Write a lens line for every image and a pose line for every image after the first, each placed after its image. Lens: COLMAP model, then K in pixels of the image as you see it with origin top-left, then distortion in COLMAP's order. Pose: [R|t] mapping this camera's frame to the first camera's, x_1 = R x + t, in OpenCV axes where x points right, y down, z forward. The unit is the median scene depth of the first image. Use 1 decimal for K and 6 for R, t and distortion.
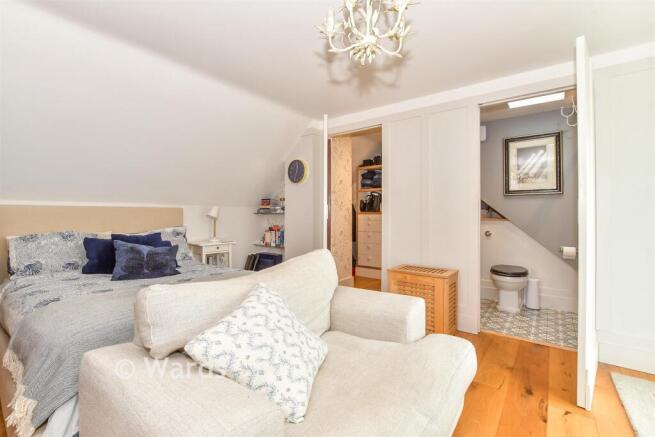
lens RADIAL K [[285.0, 0, 327.5], [0, 285.0, 218.5], [0, 0, 1]] dist [-0.019236, -0.000019]
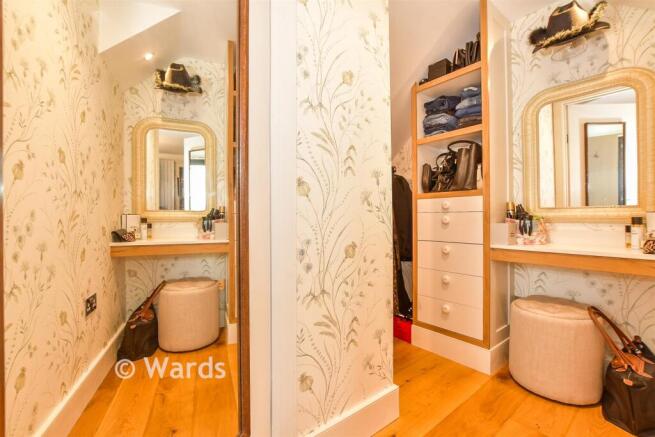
lens RADIAL K [[285.0, 0, 327.5], [0, 285.0, 218.5], [0, 0, 1]] dist [-0.019236, -0.000019]
pose [[0.974318, -0.005779, -0.225102, 0.076673], [0.005365, 0.999983, -0.002450, 0.014364], [0.225112, 0.001179, 0.974332, 0.590168]]
